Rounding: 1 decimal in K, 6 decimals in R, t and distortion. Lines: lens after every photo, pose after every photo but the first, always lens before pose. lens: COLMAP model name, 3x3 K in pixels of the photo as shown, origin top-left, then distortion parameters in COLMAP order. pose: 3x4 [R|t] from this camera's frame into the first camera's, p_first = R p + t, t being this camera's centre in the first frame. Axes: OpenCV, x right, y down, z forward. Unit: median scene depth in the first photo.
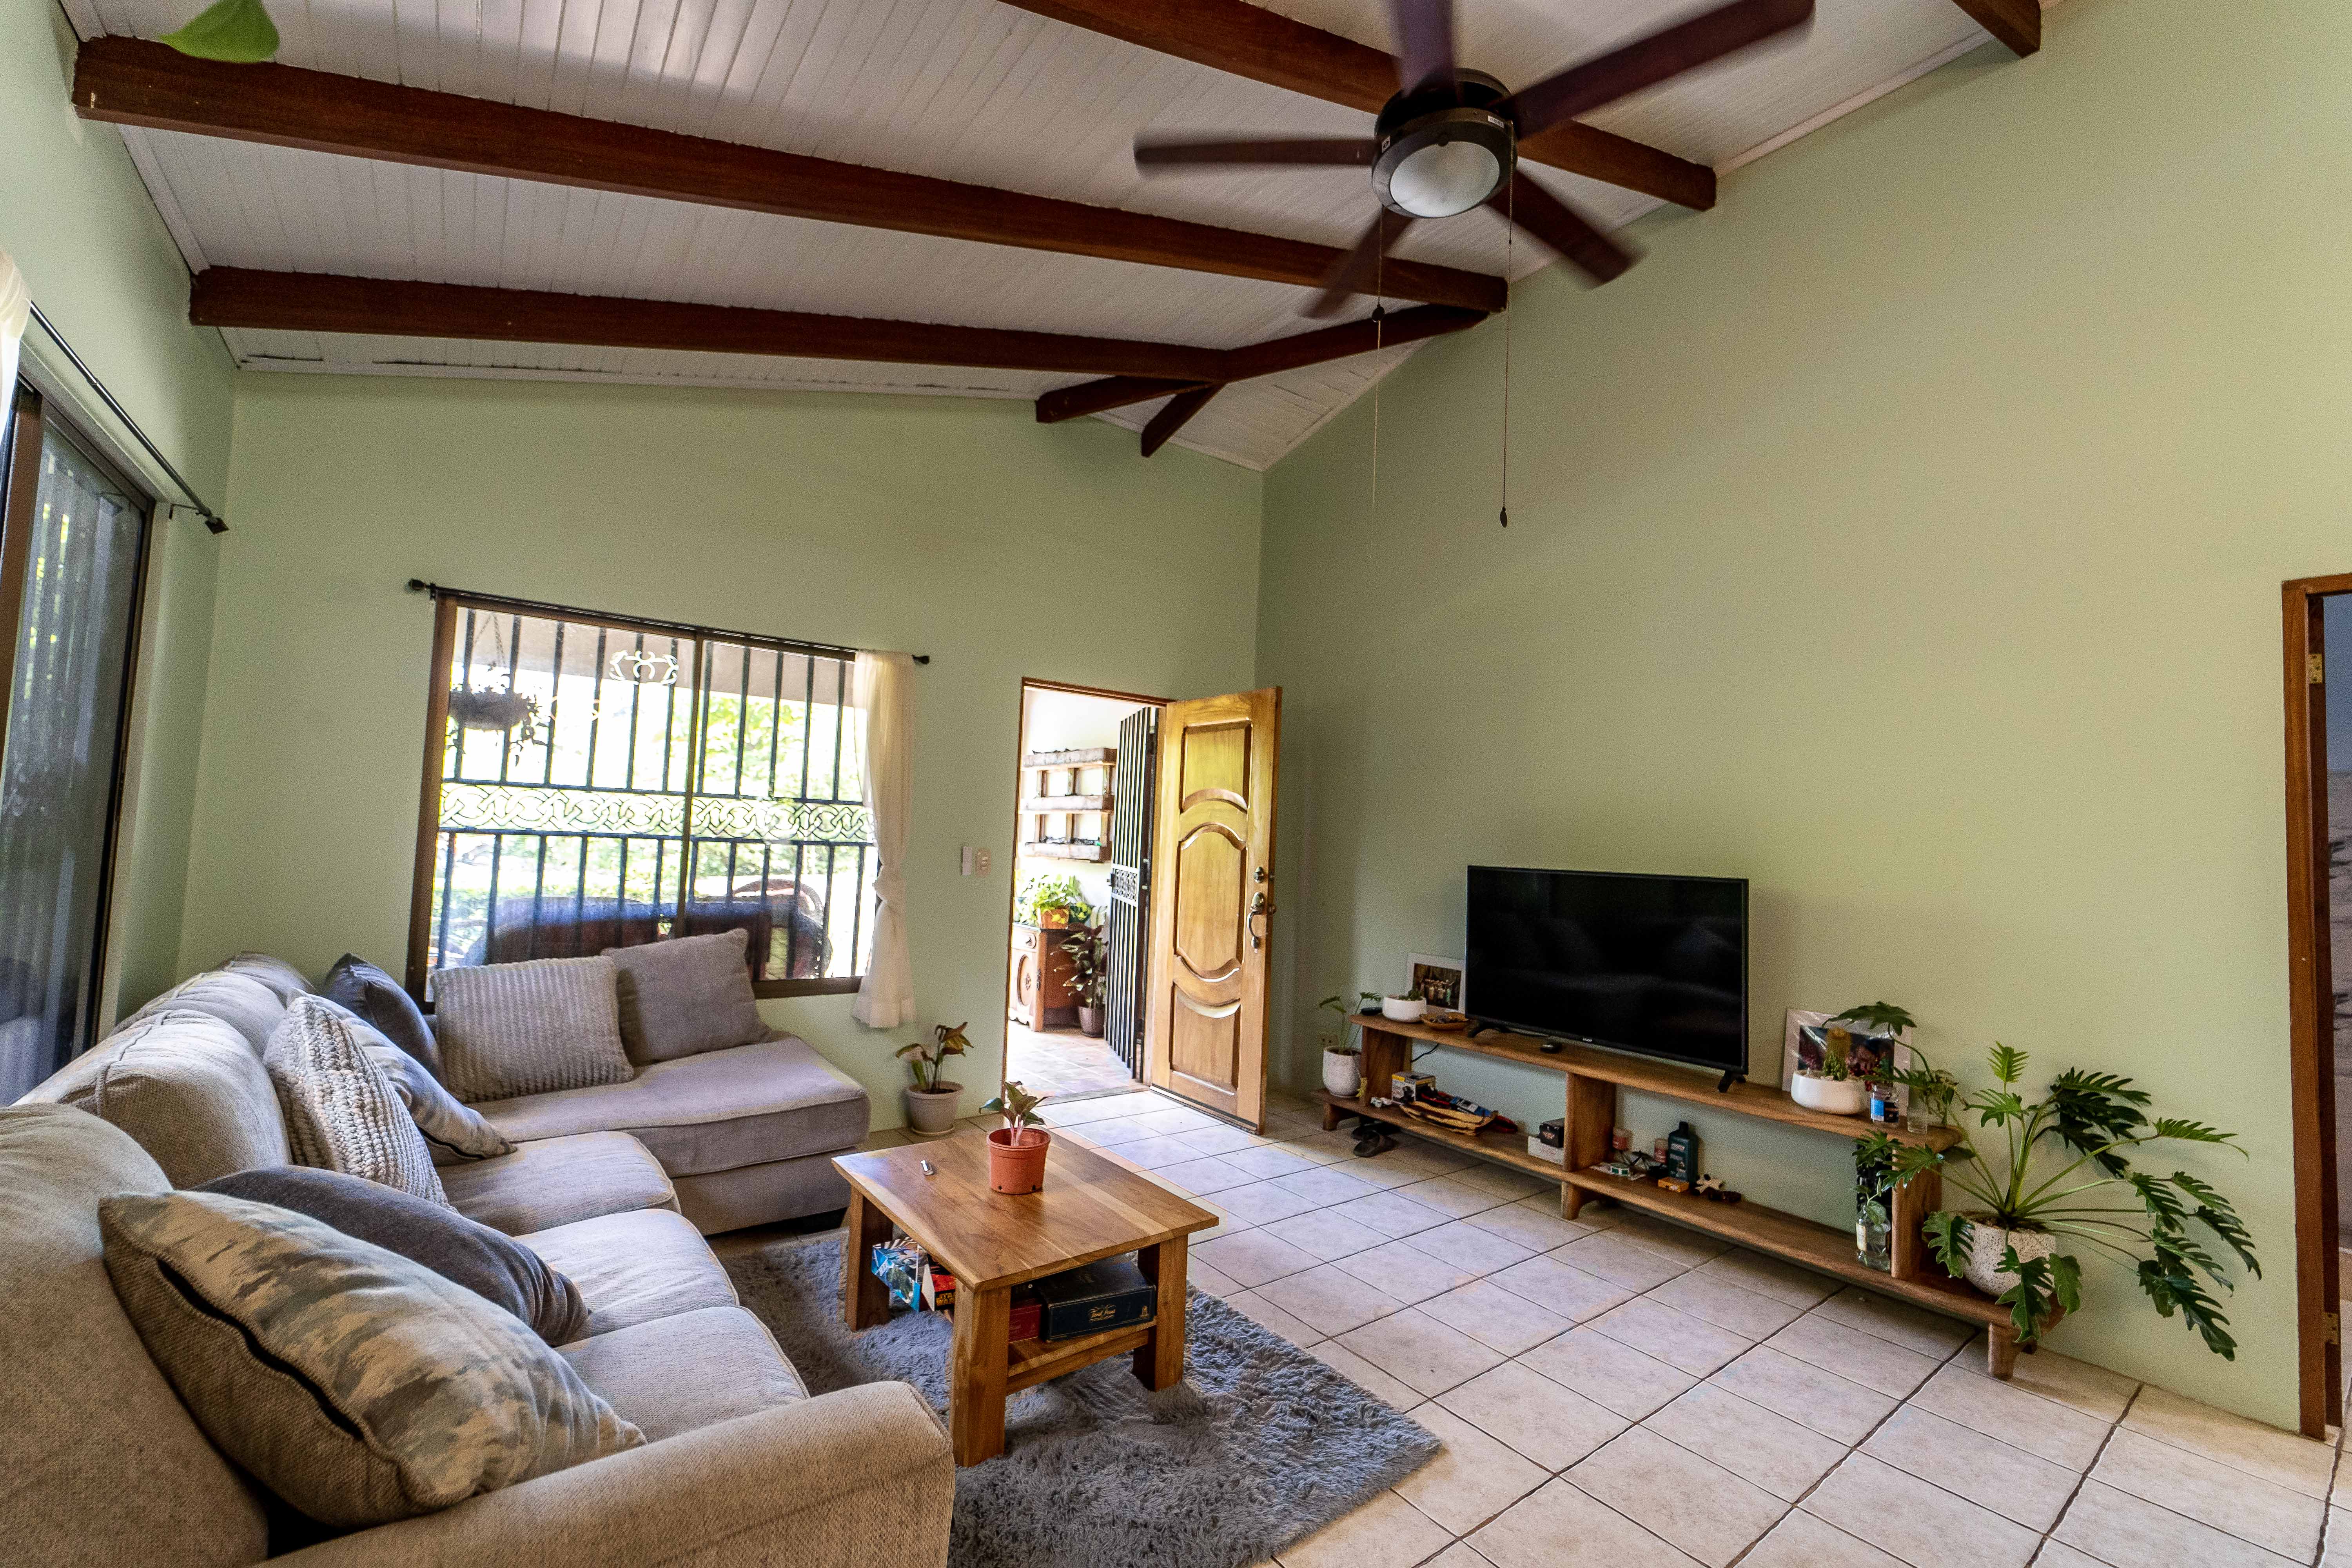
lens RADIAL K [[951.1, 0, 1190.1], [0, 951.1, 792.2], [0, 0, 1]] dist [0.010713, -0.005629]
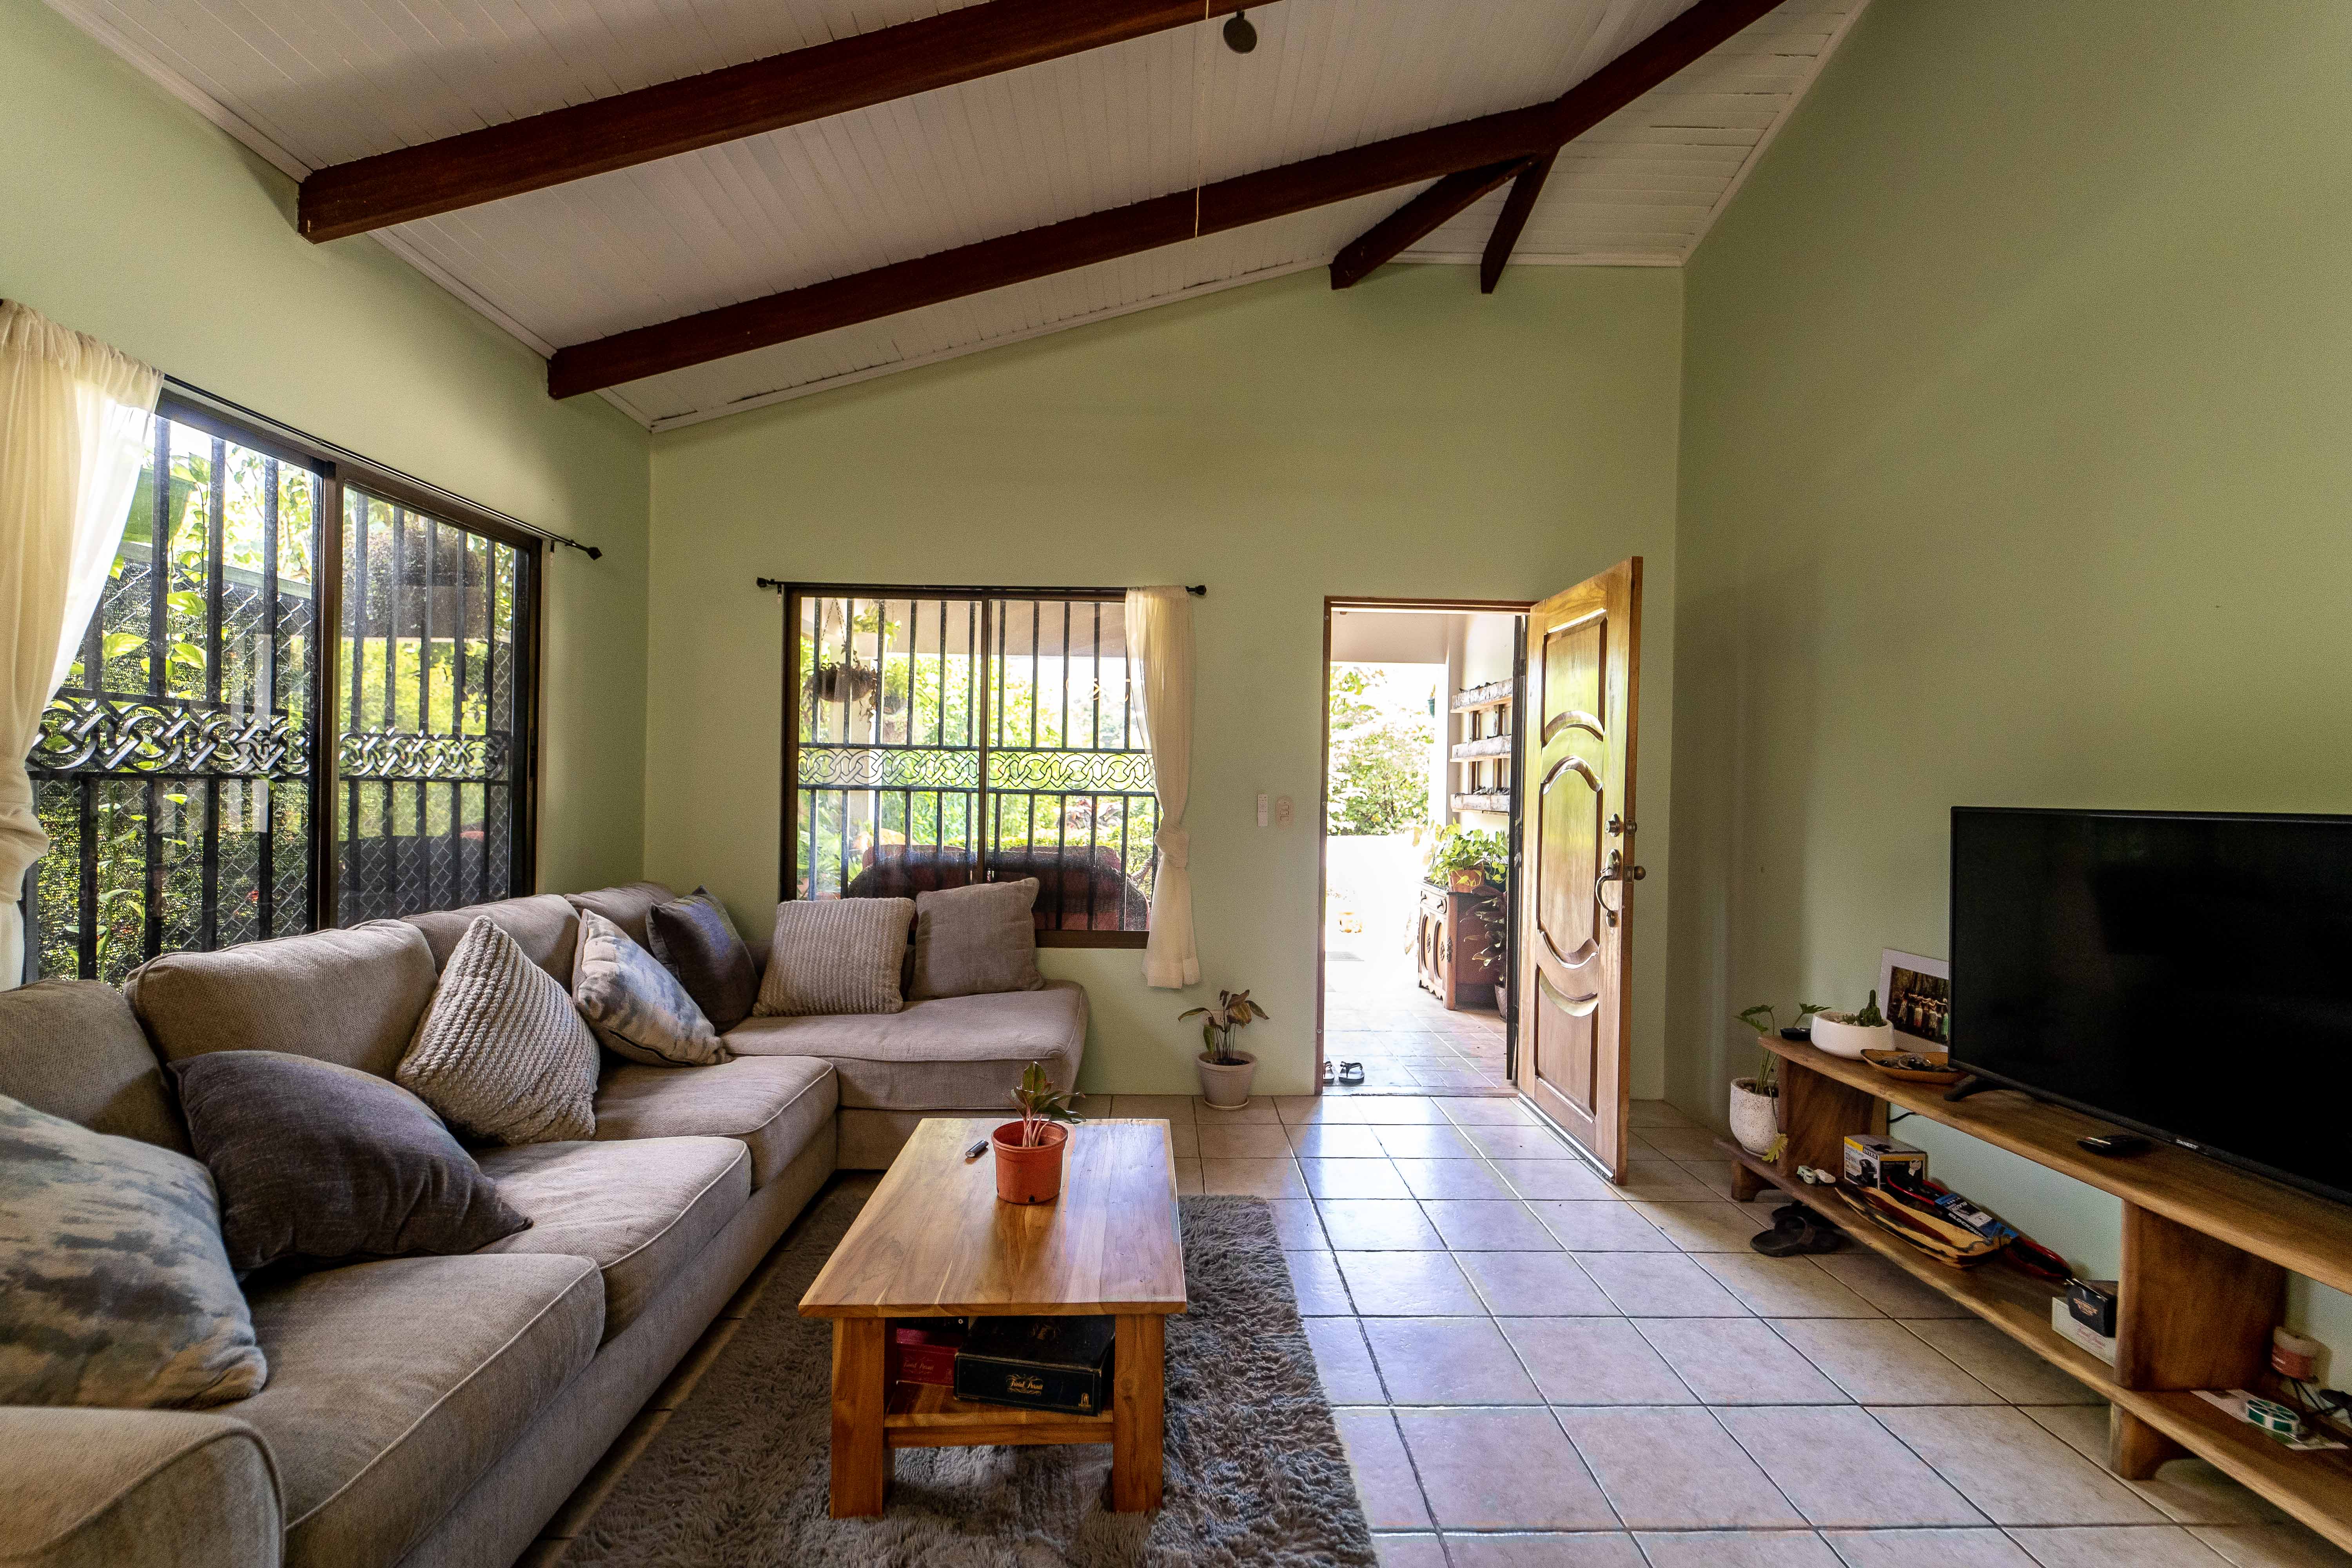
lens RADIAL K [[953.6, 0, 1189.3], [0, 953.6, 794.5], [0, 0, 1]] dist [-0.000300, -0.000294]
pose [[0.814167, -0.020786, -0.580259, 0.256639], [0.045566, 0.998564, 0.028164, 0.032123], [0.578840, -0.049370, 0.813945, 0.262080]]
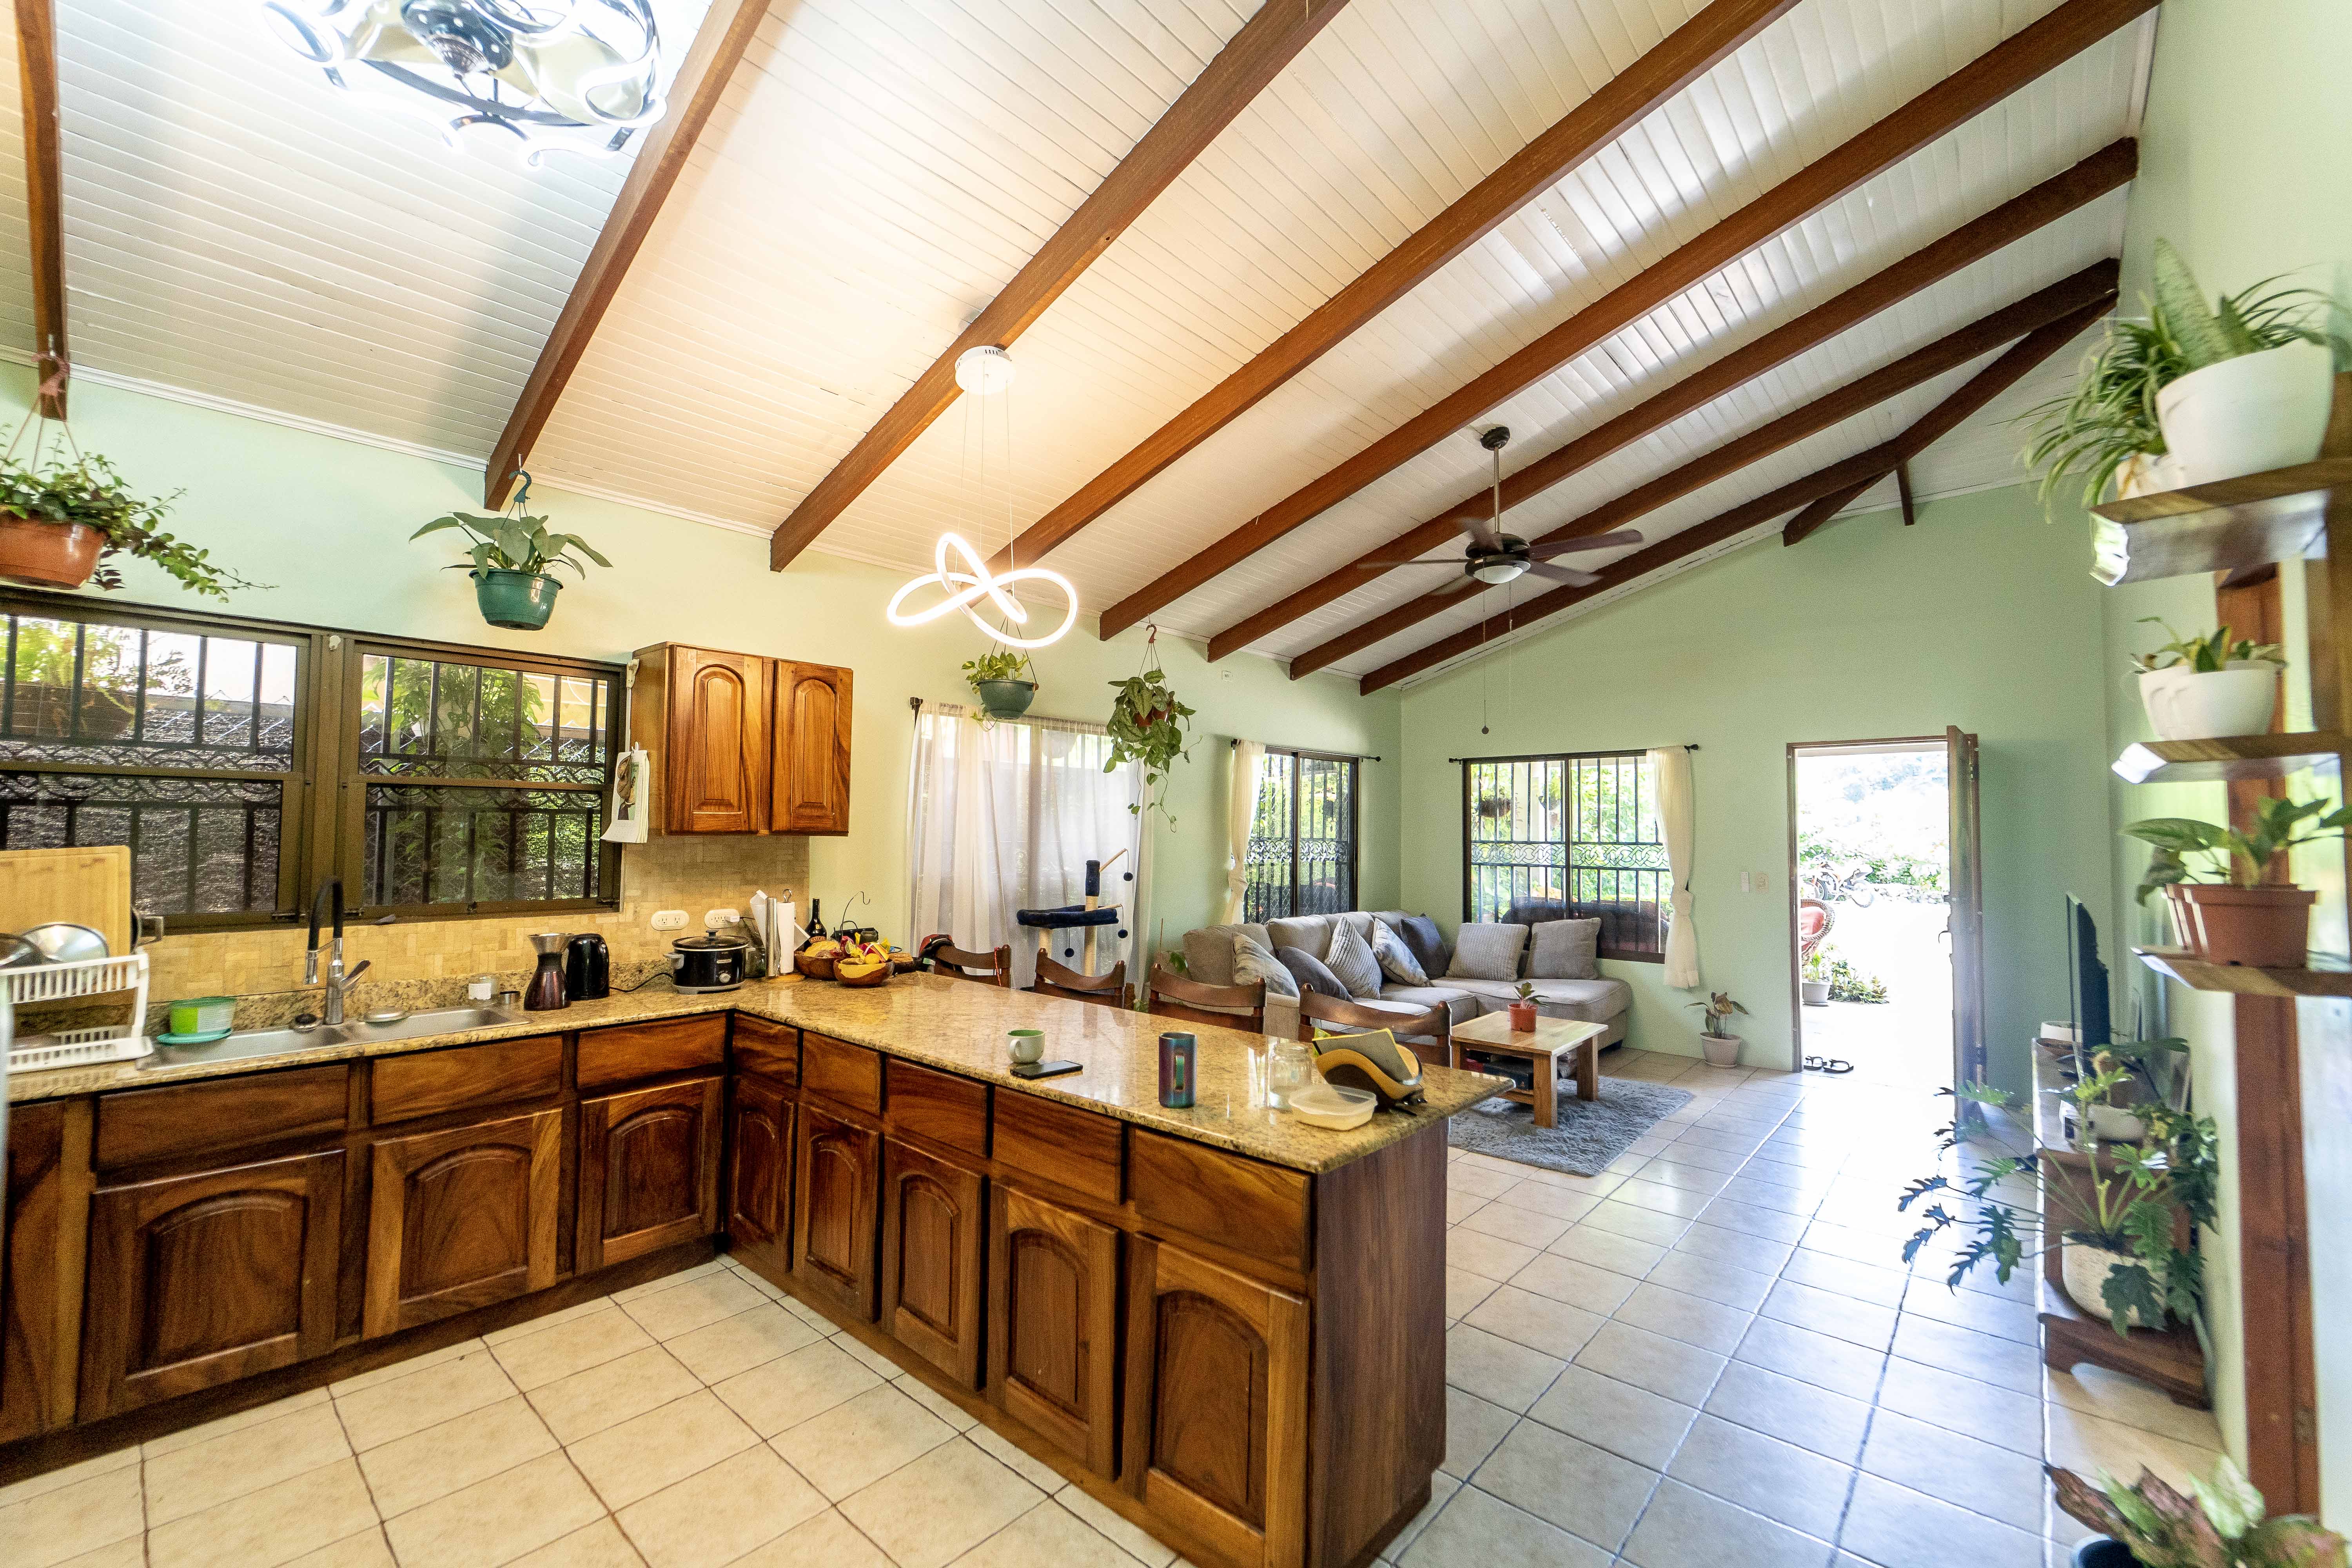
lens RADIAL K [[953.6, 0, 1189.3], [0, 953.6, 794.5], [0, 0, 1]] dist [-0.000300, -0.000294]
pose [[0.189936, -0.077907, -0.978701, 1.121090], [0.052680, 0.996219, -0.069079, -0.003398], [0.980382, -0.038437, 0.193322, -0.082217]]
